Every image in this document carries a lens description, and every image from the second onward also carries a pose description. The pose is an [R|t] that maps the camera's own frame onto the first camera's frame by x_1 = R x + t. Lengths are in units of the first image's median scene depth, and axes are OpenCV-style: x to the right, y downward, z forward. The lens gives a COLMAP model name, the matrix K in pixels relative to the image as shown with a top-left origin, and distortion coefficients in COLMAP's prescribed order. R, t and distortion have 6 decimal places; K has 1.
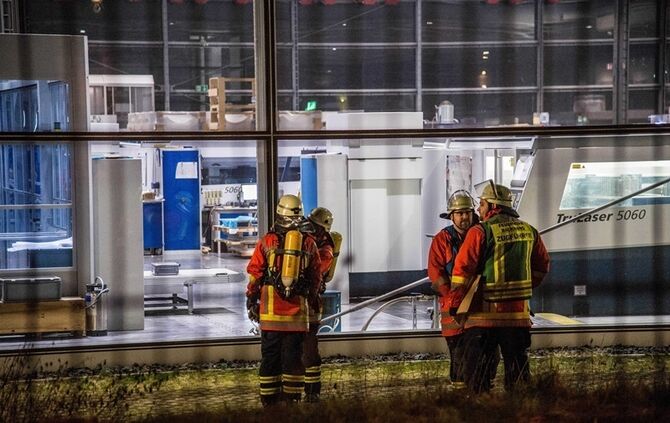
lens RADIAL K [[2162.5, 0, 335.0], [0, 2162.5, 230.0], [0, 0, 1]] dist [1.226147, 0.920445]
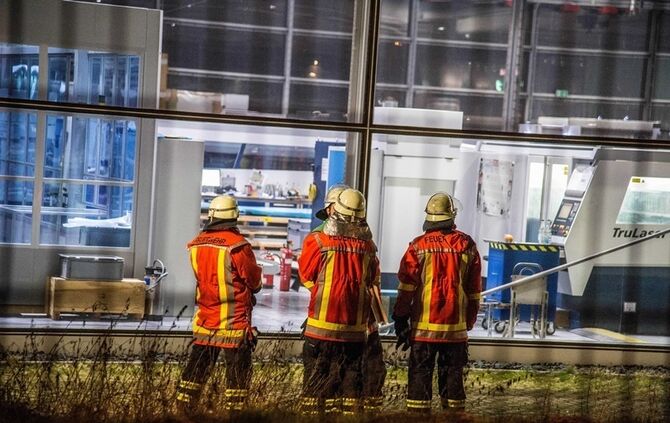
lens RADIAL K [[2303.4, 0, 335.0], [0, 2303.4, 226.2], [0, 0, 1]] dist [1.306735, 1.246377]
pose [[0.992361, 0.070587, 0.101183, -0.125416], [-0.070711, 0.997494, -0.002366, 0.003215], [-0.101096, -0.004807, 0.994865, -0.025256]]
